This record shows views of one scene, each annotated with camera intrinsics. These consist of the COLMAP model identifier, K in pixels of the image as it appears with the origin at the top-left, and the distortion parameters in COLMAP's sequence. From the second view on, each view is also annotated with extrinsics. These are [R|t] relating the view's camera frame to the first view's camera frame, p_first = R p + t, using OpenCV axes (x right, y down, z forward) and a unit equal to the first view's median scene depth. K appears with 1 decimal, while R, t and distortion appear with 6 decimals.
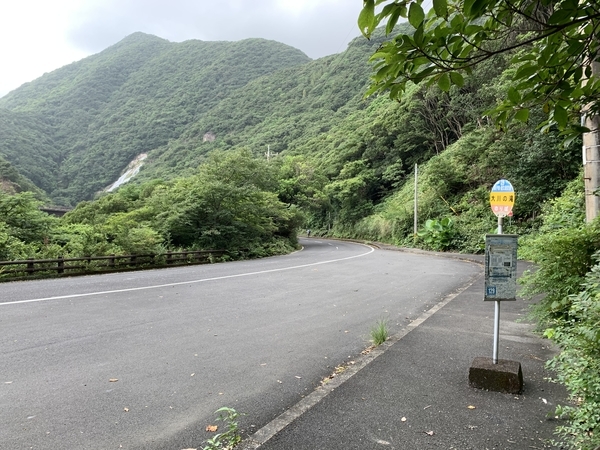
lens RADIAL K [[471.0, 0, 299.6], [0, 471.0, 224.4], [0, 0, 1]] dist [0.042254, -0.063145]
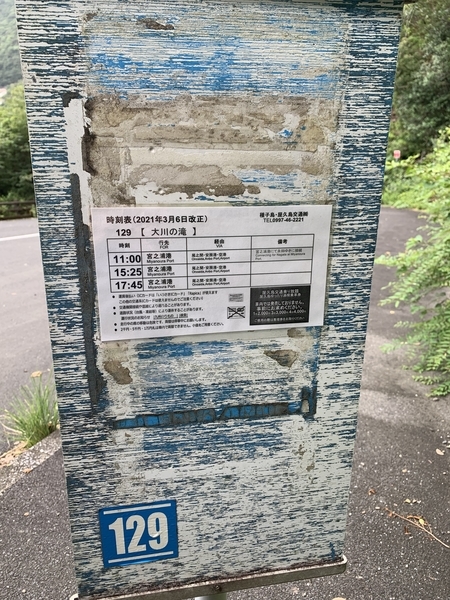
lens RADIAL K [[471.0, 0, 226.7], [0, 471.0, 301.0], [0, 0, 1]] dist [0.042254, -0.063145]
pose [[0.996282, -0.028284, 0.081376, 0.011928], [0.005691, 0.964117, 0.265417, 0.001325], [-0.085963, -0.263967, 0.960693, 0.026004]]
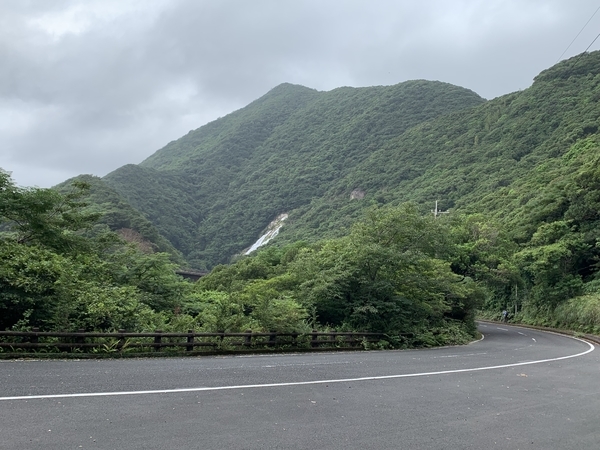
lens RADIAL K [[559.5, 0, 295.5], [0, 559.5, 223.4], [0, 0, 1]] dist [0.074382, 0.000000]
pose [[0.957085, 0.007846, -0.289701, -0.005250], [-0.045893, 0.991123, -0.124775, -0.000414], [0.286151, 0.132716, 0.948949, 0.010764]]
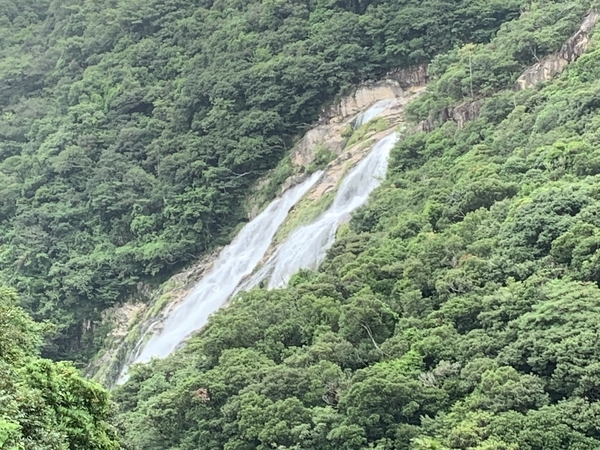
lens RADIAL K [[1676.8, 0, 299.9], [0, 1676.8, 225.0], [0, 0, 1]] dist [0.048684, 0.000000]
pose [[0.977875, -0.024433, -0.207758, -0.399388], [-0.003167, 0.991313, -0.131489, -0.030323], [0.209166, 0.129238, 0.969302, 0.697958]]
